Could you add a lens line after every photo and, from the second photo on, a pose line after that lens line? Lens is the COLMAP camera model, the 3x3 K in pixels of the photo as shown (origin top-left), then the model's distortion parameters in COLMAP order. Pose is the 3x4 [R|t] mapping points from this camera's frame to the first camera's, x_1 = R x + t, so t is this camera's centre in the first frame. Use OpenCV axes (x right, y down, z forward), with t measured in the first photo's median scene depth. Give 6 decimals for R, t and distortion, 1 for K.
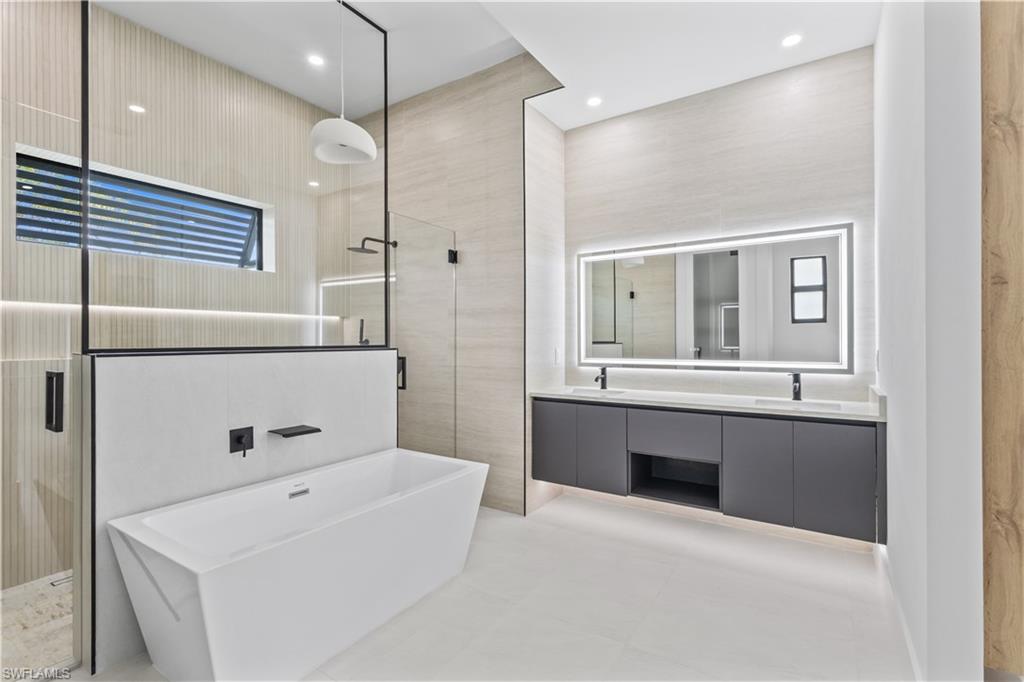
lens RADIAL K [[470.6, 0, 514.0], [0, 470.6, 339.6], [0, 0, 1]] dist [0.004918, 0.000690]
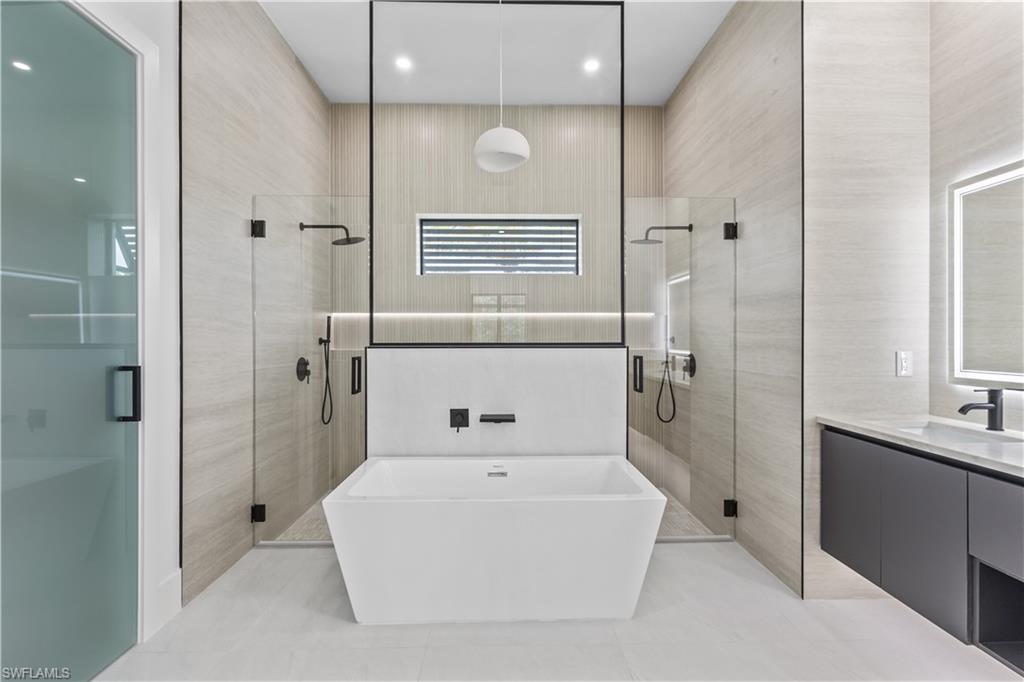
lens RADIAL K [[470.6, 0, 513.2], [0, 470.6, 339.8], [0, 0, 1]] dist [0.004918, 0.000690]
pose [[0.574169, 0.003674, -0.818728, 0.323373], [0.000073, 0.999990, 0.004538, 0.001734], [0.818737, -0.002665, 0.574163, 0.264127]]
